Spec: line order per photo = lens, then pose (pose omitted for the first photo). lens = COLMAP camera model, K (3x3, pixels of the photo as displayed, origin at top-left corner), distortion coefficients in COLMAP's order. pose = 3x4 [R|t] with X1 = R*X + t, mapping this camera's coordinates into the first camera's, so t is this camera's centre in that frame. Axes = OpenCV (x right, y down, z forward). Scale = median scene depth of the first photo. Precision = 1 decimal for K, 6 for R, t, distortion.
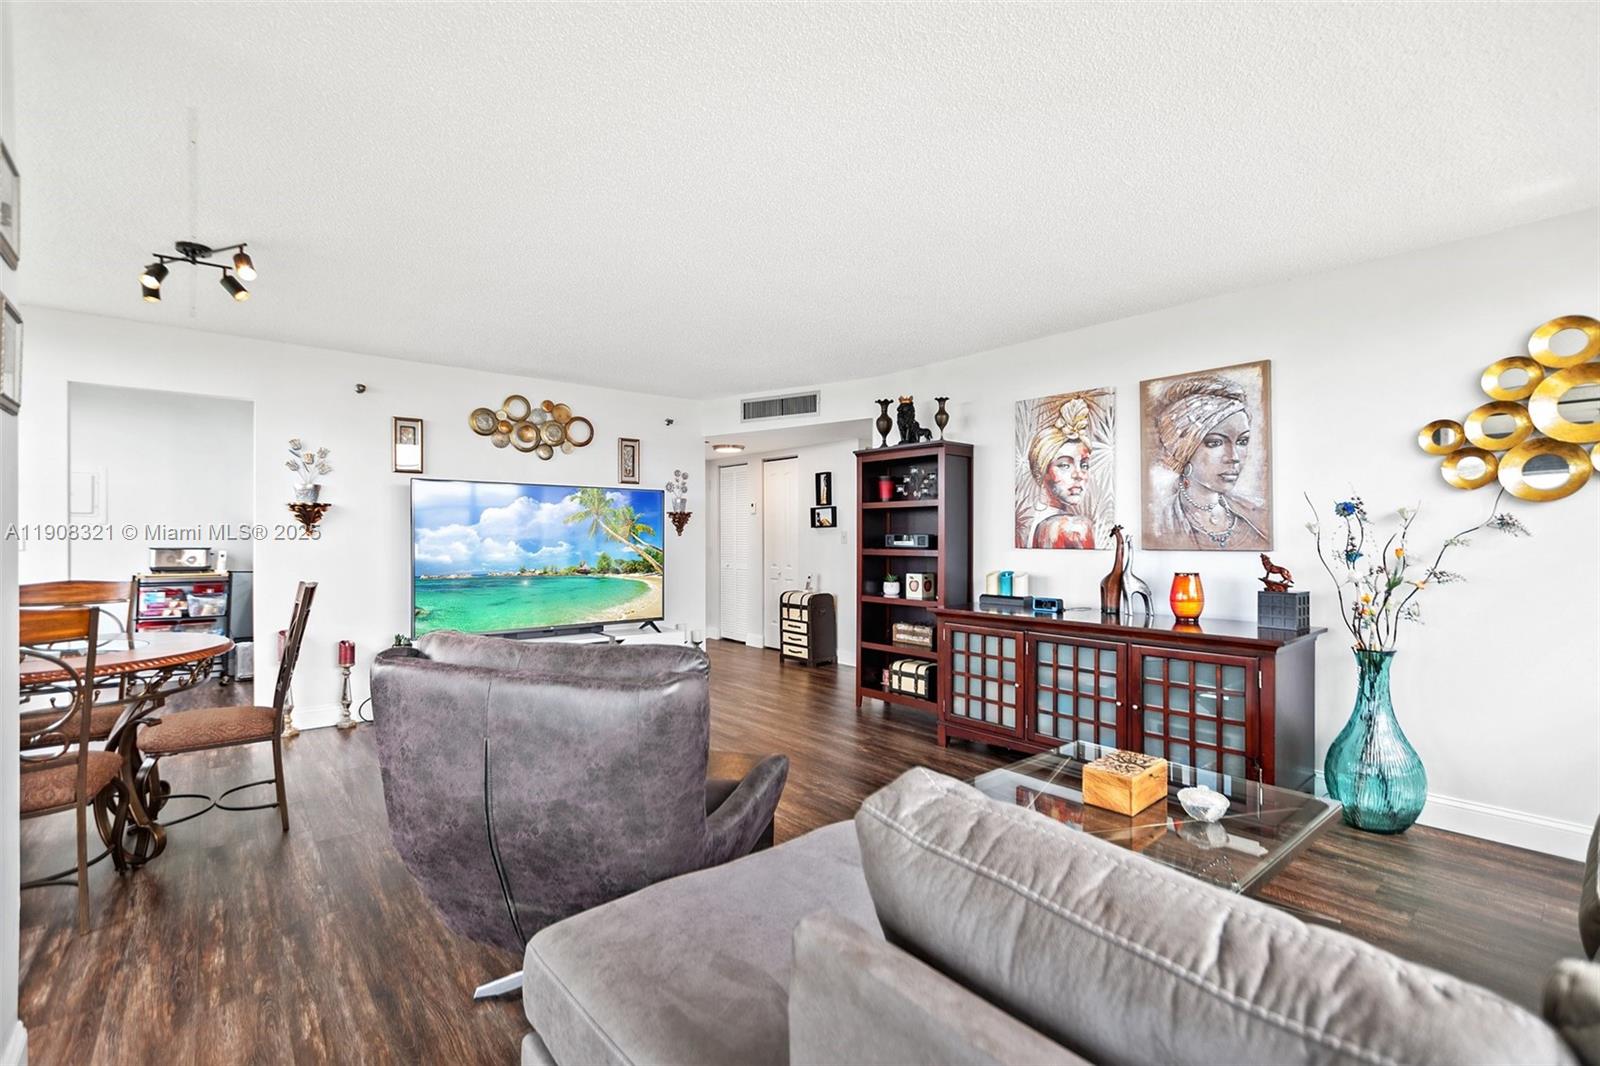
lens RADIAL K [[710.2, 0, 786.7], [0, 710.2, 529.6], [0, 0, 1]] dist [-0.027762, 0.006250]
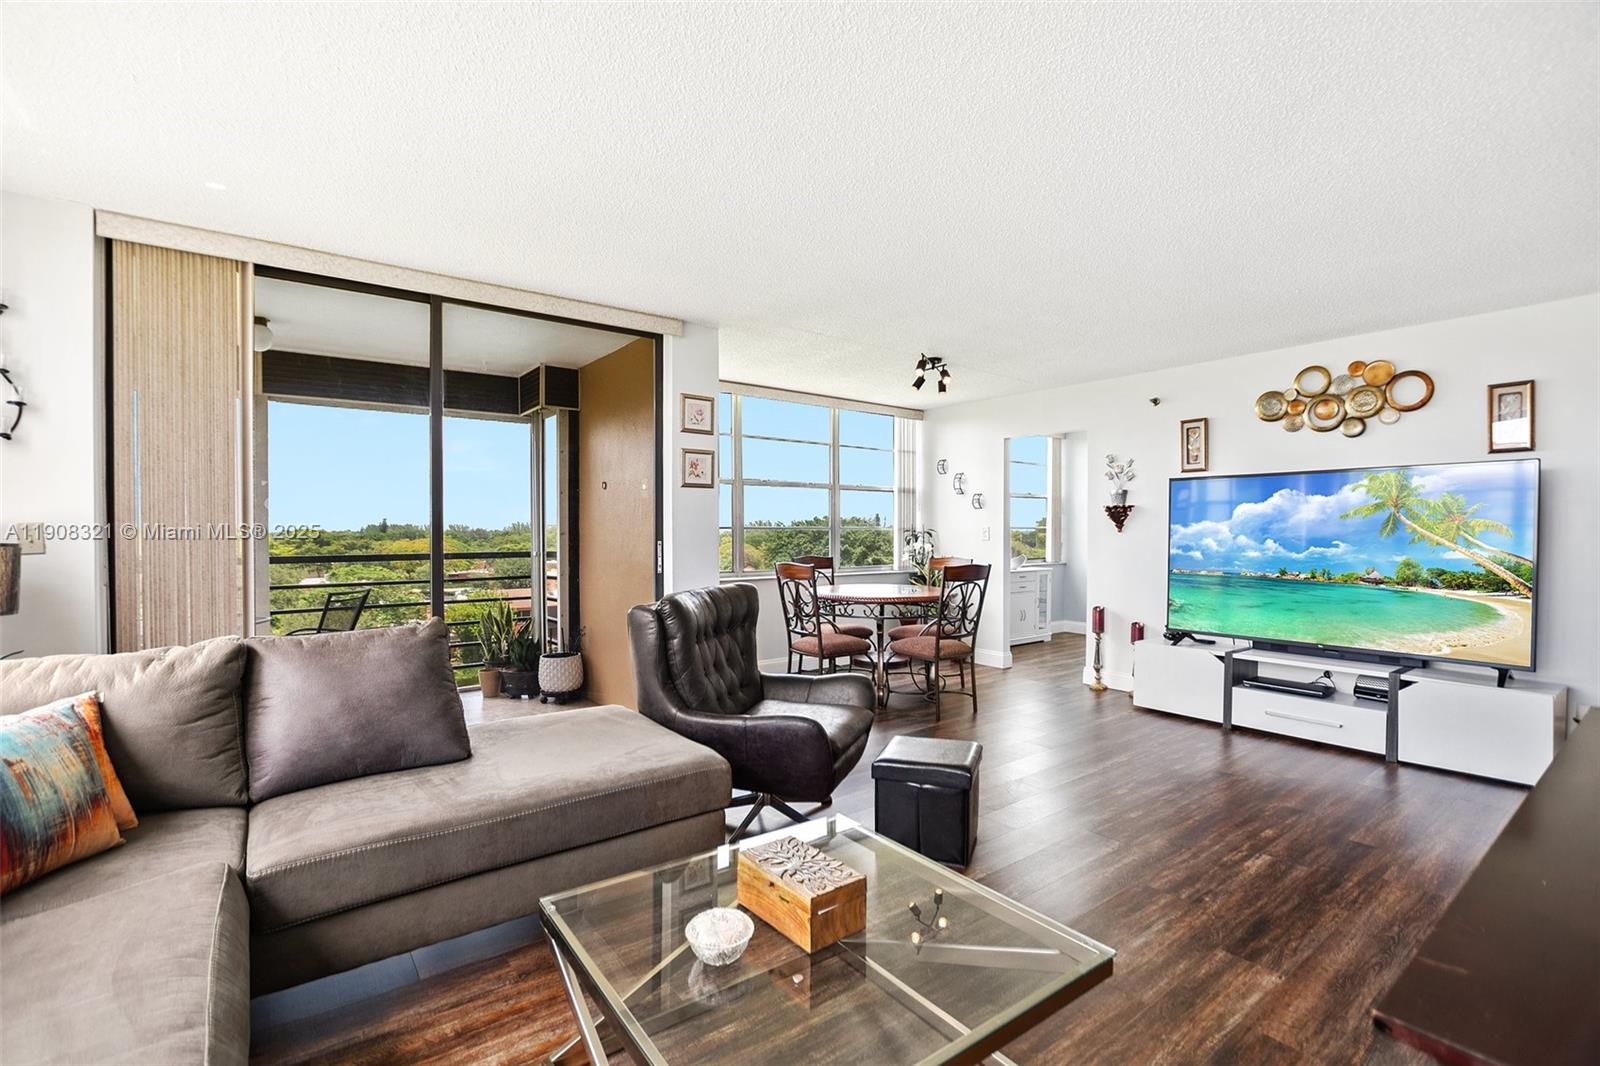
lens RADIAL K [[710.2, 0, 790.1], [0, 710.2, 538.5], [0, 0, 1]] dist [-0.027762, 0.006250]
pose [[-0.042819, 0.014569, -0.998977, 0.614852], [0.004529, 0.999886, 0.014388, 0.001020], [0.999073, -0.003909, -0.042880, 0.519678]]
